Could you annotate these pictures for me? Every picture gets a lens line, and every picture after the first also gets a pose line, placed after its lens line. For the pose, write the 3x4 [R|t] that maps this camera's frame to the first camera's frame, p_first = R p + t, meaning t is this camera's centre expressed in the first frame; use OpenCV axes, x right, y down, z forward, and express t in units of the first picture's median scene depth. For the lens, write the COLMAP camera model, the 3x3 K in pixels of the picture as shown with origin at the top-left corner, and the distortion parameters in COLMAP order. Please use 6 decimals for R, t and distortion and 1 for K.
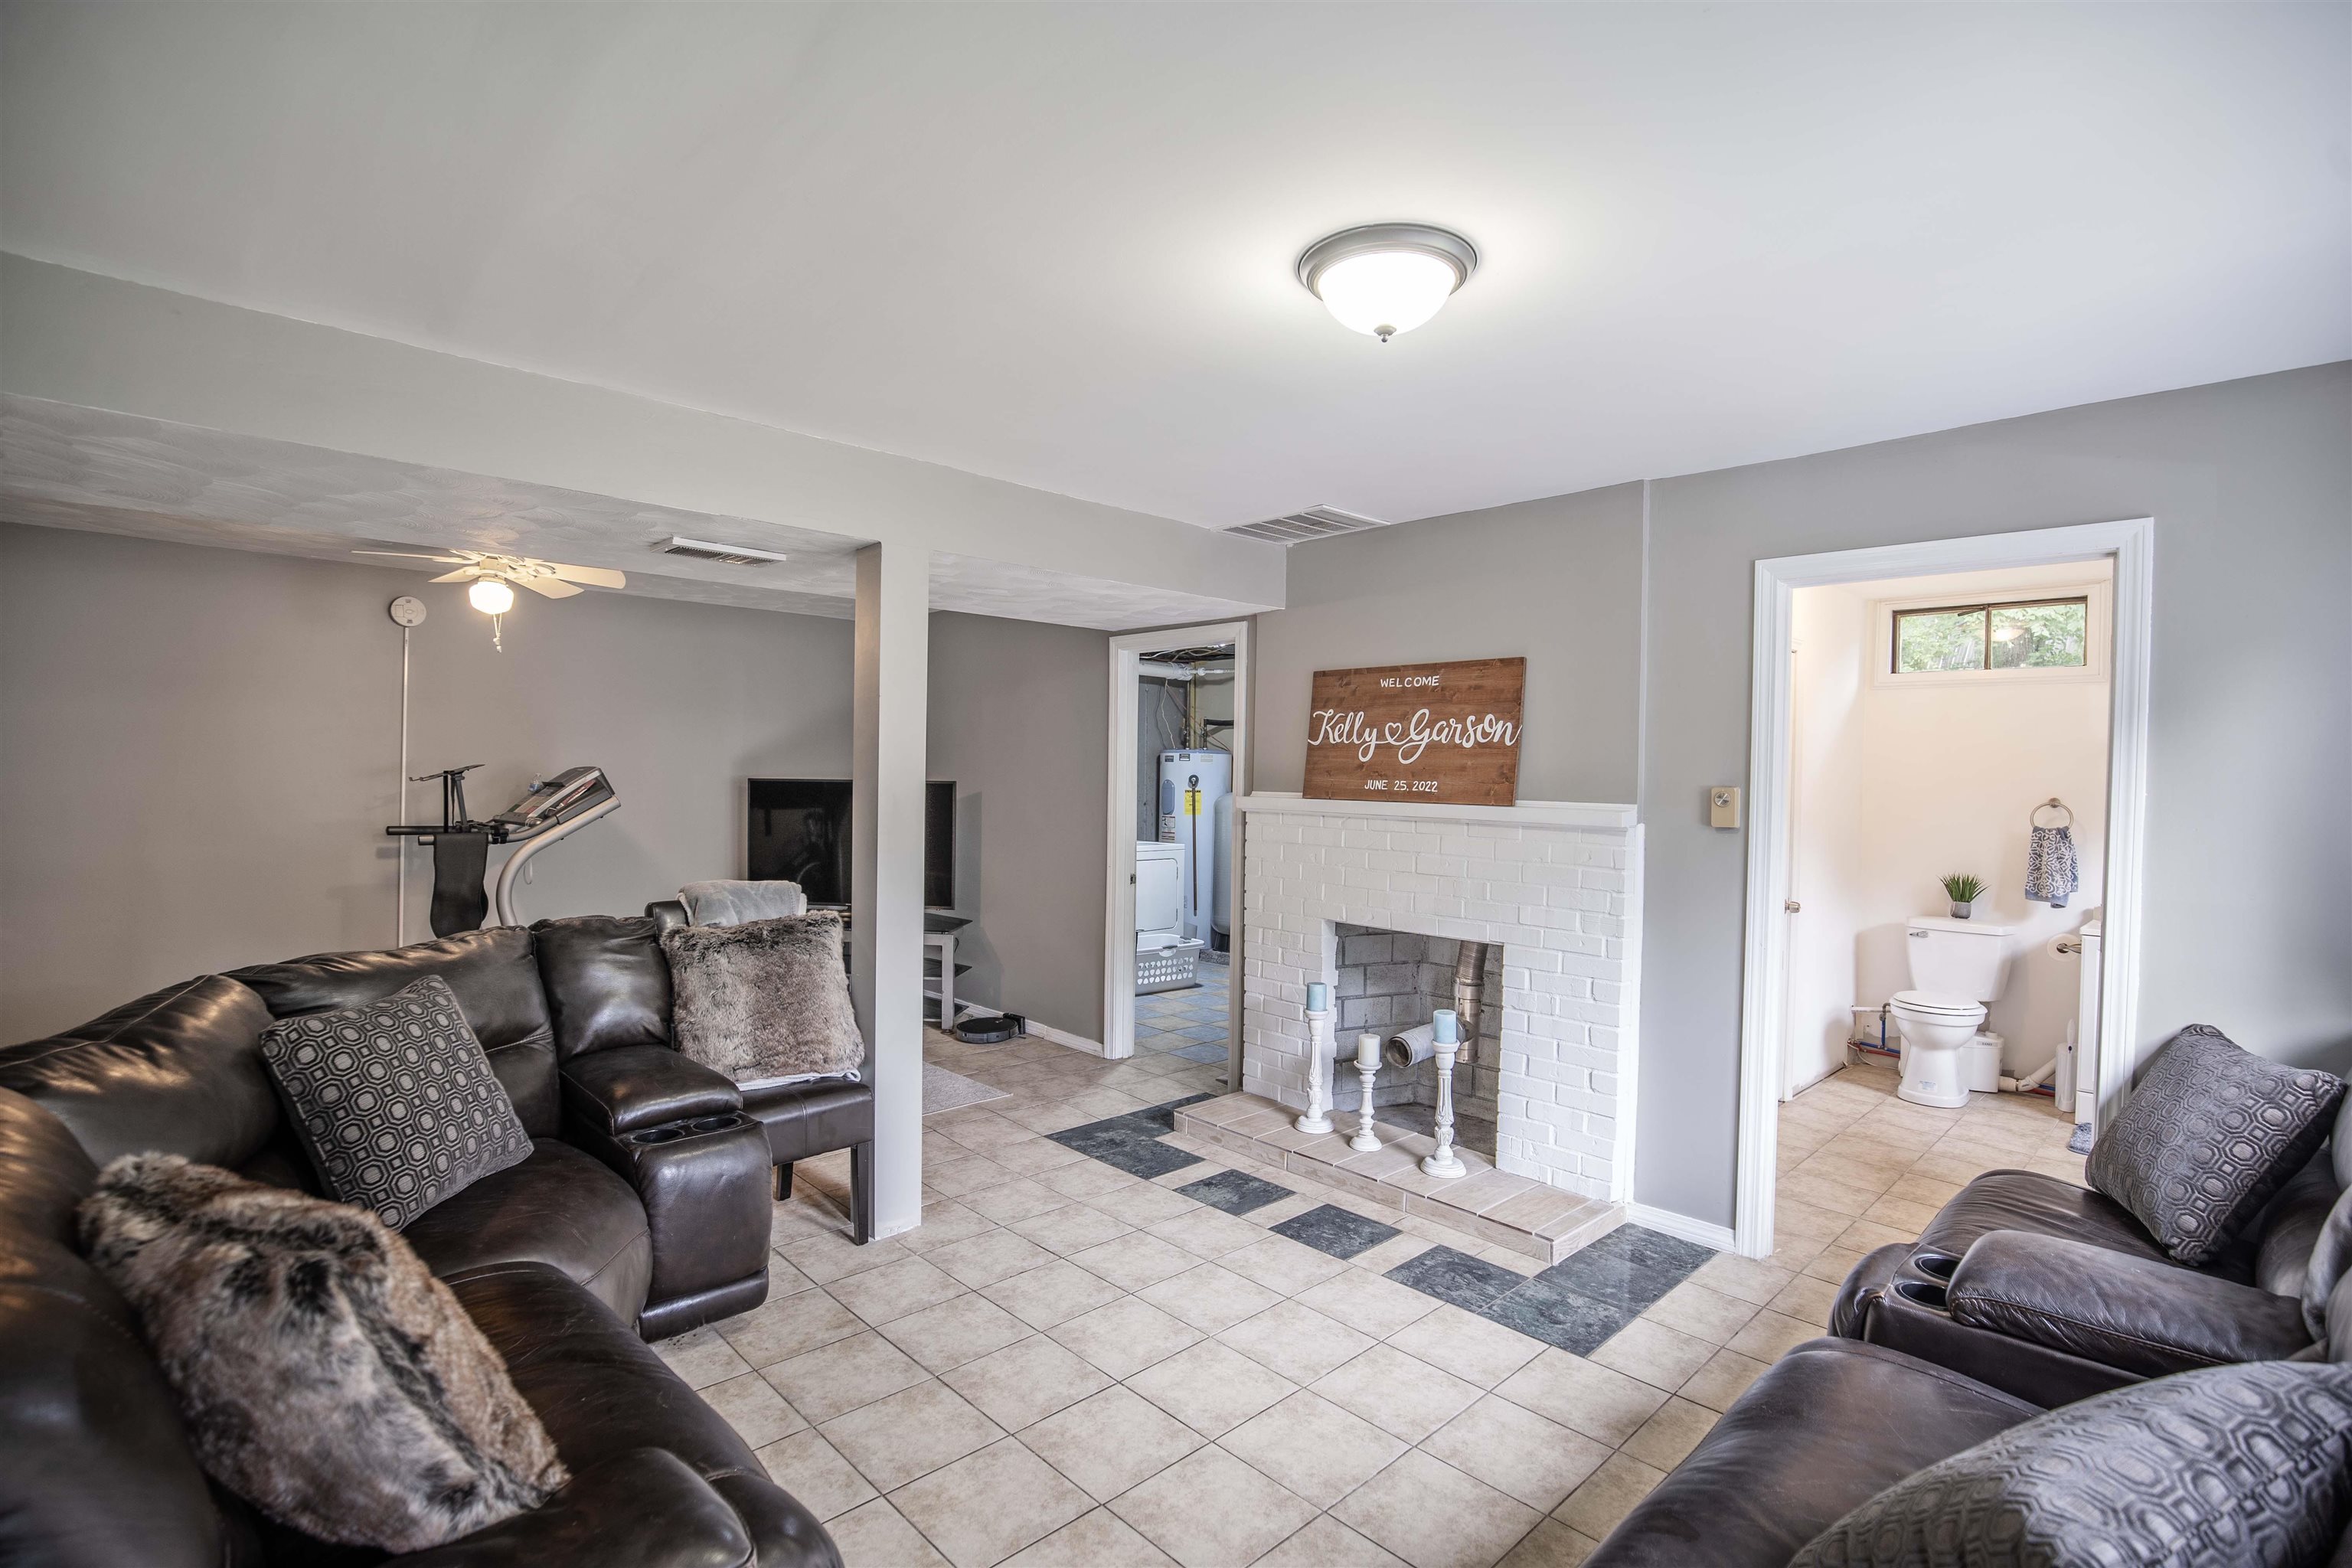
lens RADIAL K [[1081.8, 0, 1183.3], [0, 1081.8, 790.7], [0, 0, 1]] dist [-0.035751, 0.006828]
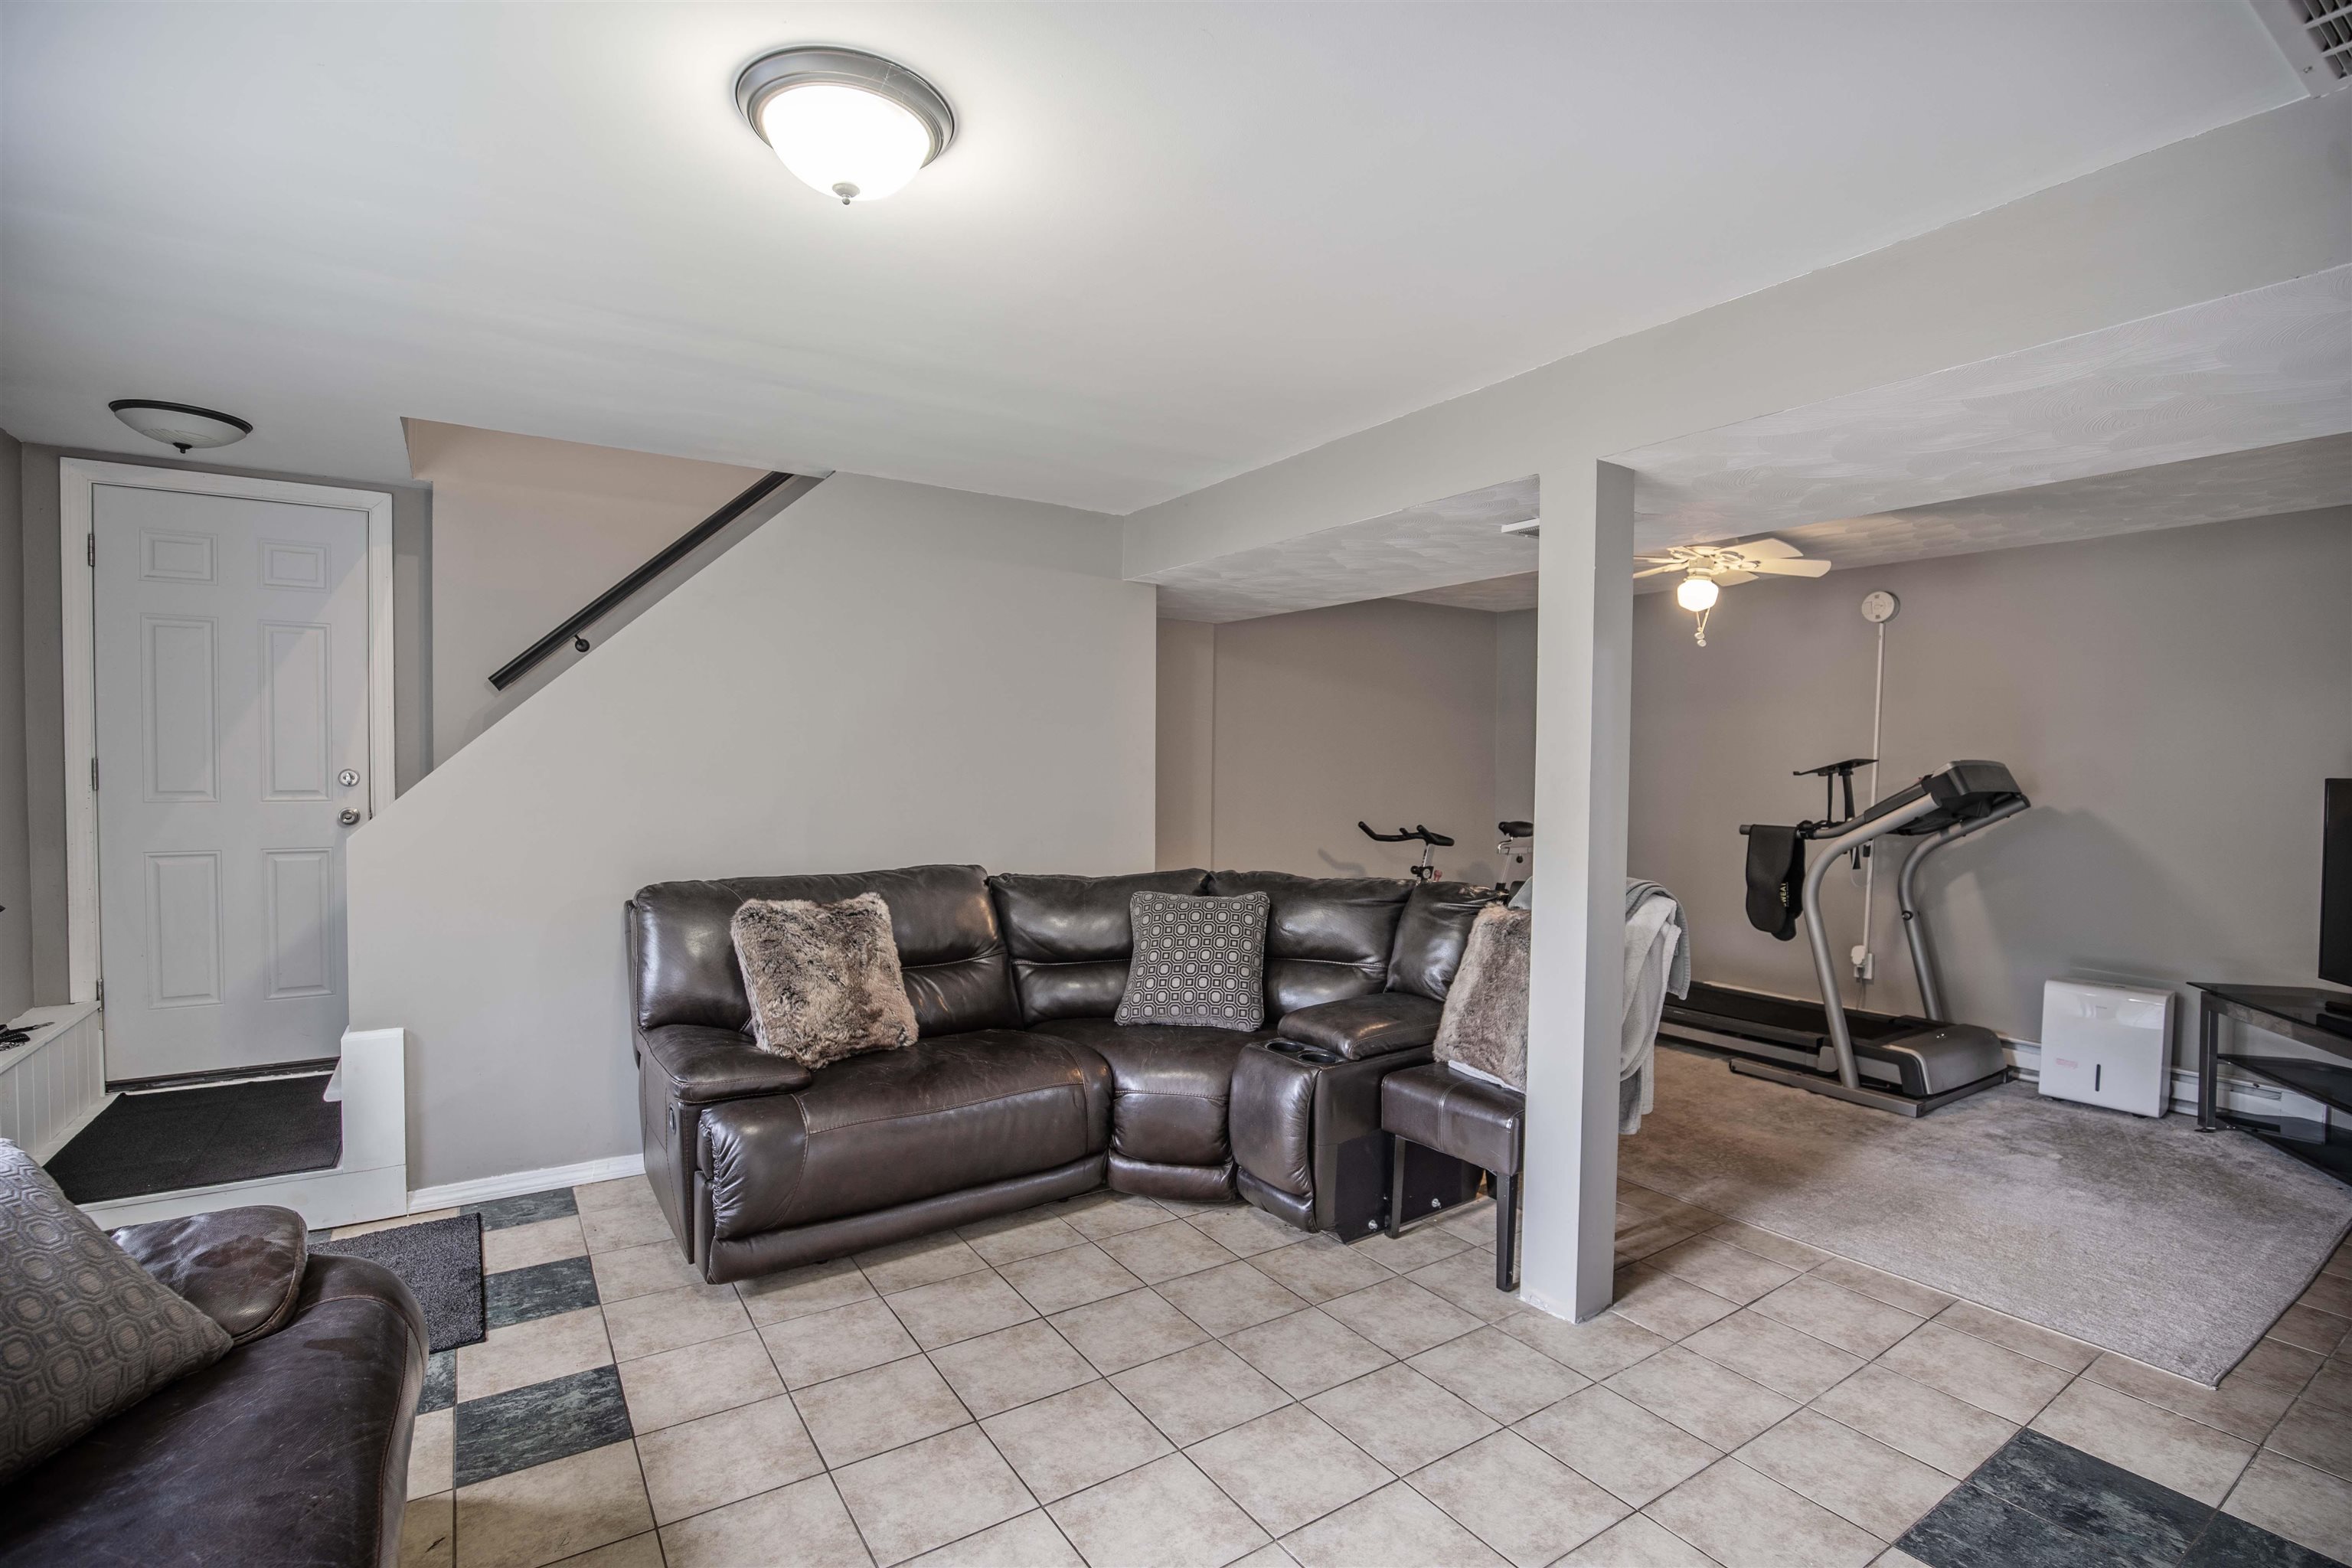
lens RADIAL K [[1081.8, 0, 1178.7], [0, 1081.8, 789.5], [0, 0, 1]] dist [-0.035751, 0.006828]
pose [[-0.172011, 0.006936, -0.985071, 1.135093], [-0.033017, 0.999373, 0.012802, 0.029653], [0.984542, 0.034726, -0.171674, 1.667841]]
